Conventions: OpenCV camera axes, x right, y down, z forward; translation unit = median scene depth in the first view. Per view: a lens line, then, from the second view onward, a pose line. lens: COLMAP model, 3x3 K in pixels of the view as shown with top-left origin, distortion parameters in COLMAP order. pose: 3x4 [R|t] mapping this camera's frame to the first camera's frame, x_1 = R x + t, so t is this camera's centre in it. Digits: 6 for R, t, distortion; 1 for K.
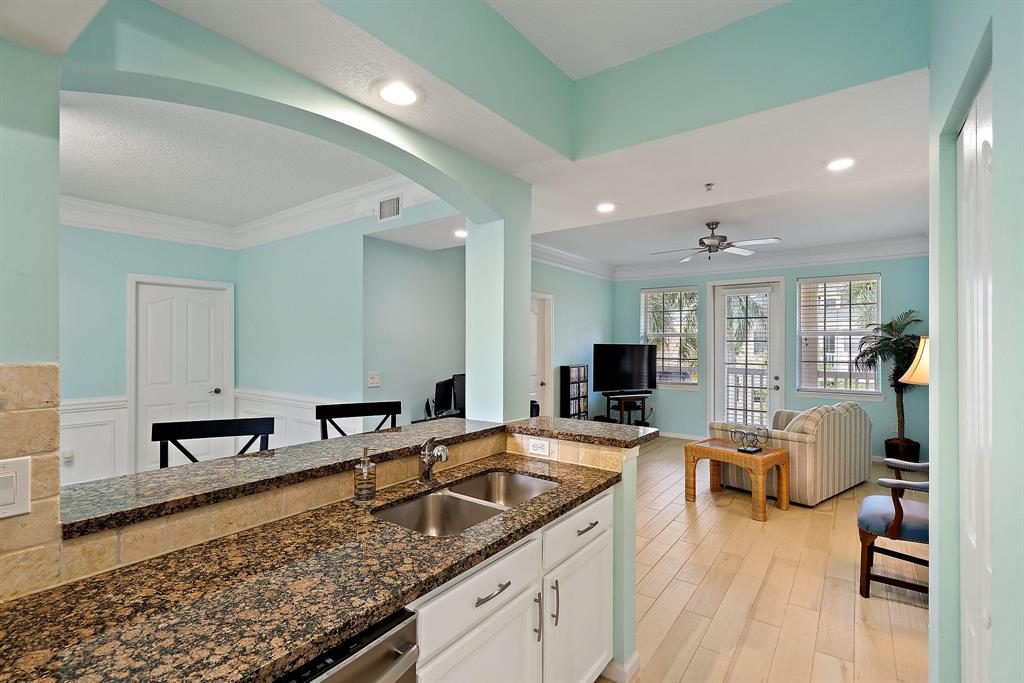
lens RADIAL K [[467.8, 0, 520.4], [0, 467.8, 339.9], [0, 0, 1]] dist [0.002178, -0.000815]
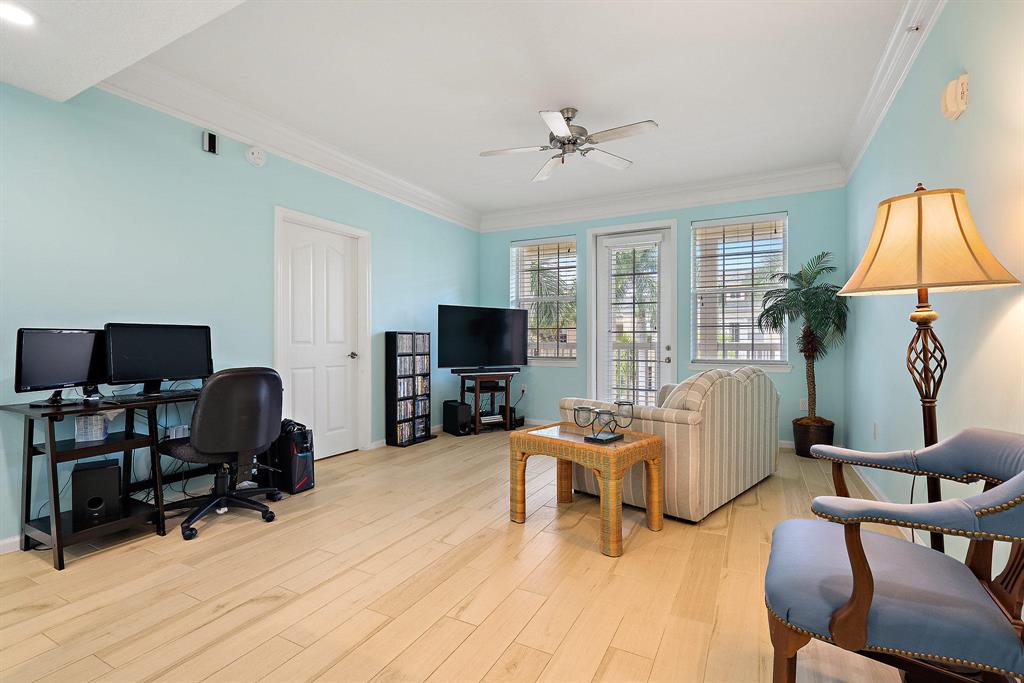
lens RADIAL K [[467.8, 0, 511.0], [0, 467.8, 341.0], [0, 0, 1]] dist [0.002178, -0.000815]
pose [[0.990769, -0.005580, 0.135444, 0.205127], [0.004054, 0.999925, 0.011544, 0.070690], [-0.135498, -0.010888, 0.990718, 0.288647]]
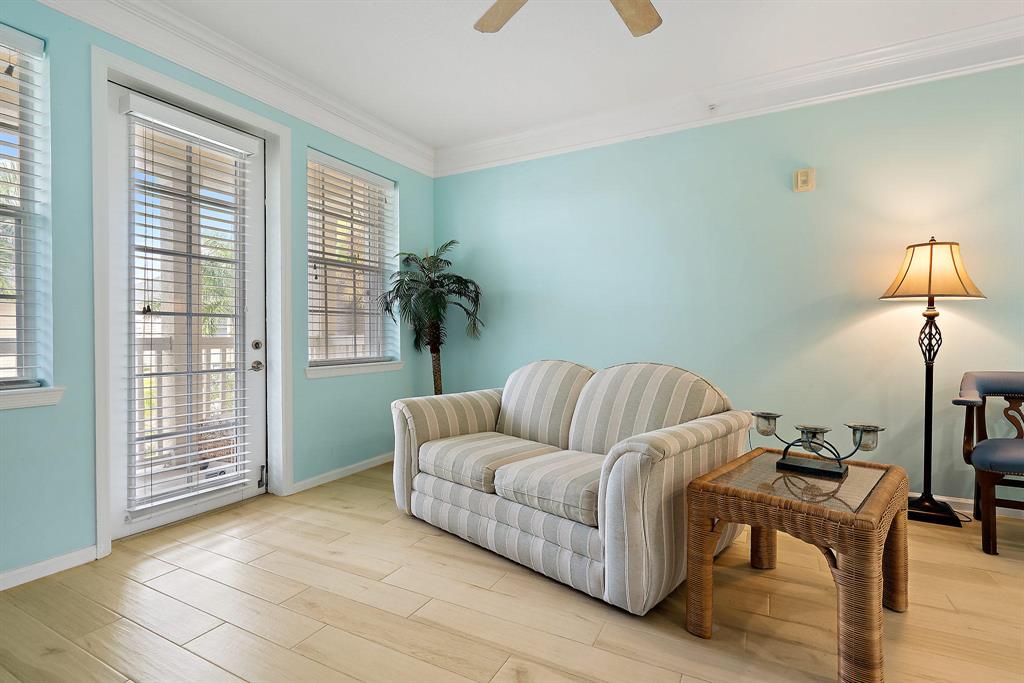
lens RADIAL K [[467.8, 0, 513.2], [0, 467.8, 335.3], [0, 0, 1]] dist [0.002178, -0.000815]
pose [[-0.119406, -0.004757, 0.992834, 0.070007], [-0.005783, 0.999975, 0.004096, 0.081990], [-0.992829, -0.005252, -0.119431, 0.960165]]
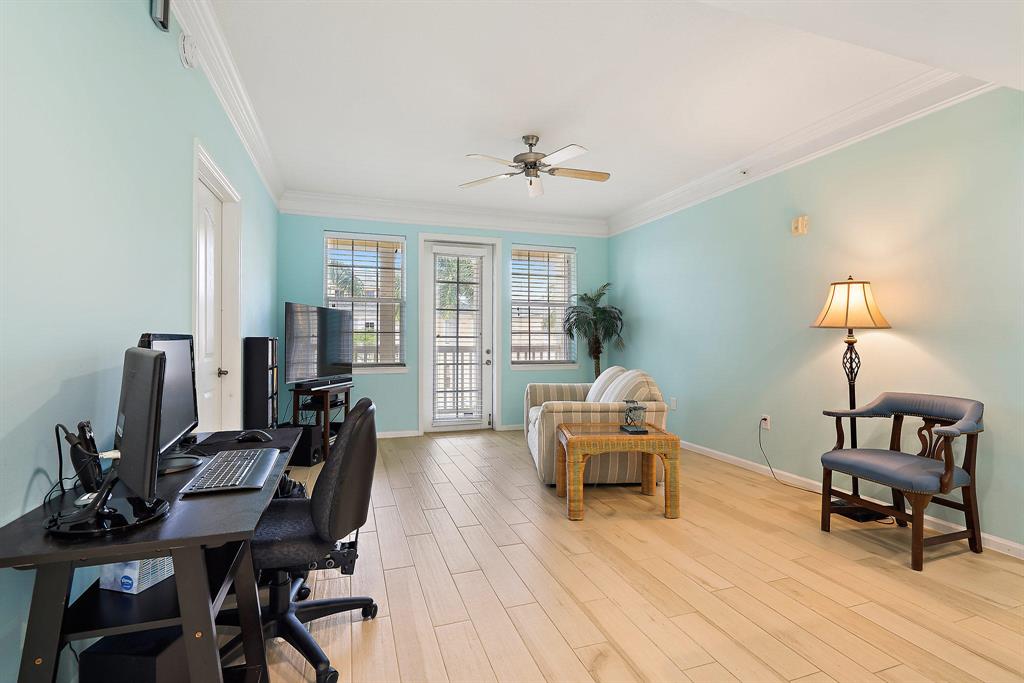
lens RADIAL K [[467.8, 0, 517.3], [0, 467.8, 337.5], [0, 0, 1]] dist [0.002178, -0.000815]
pose [[0.583080, -0.001775, 0.812413, -0.182124], [-0.007508, 0.999943, 0.007574, 0.056011], [-0.812380, -0.010516, 0.583034, 0.512021]]
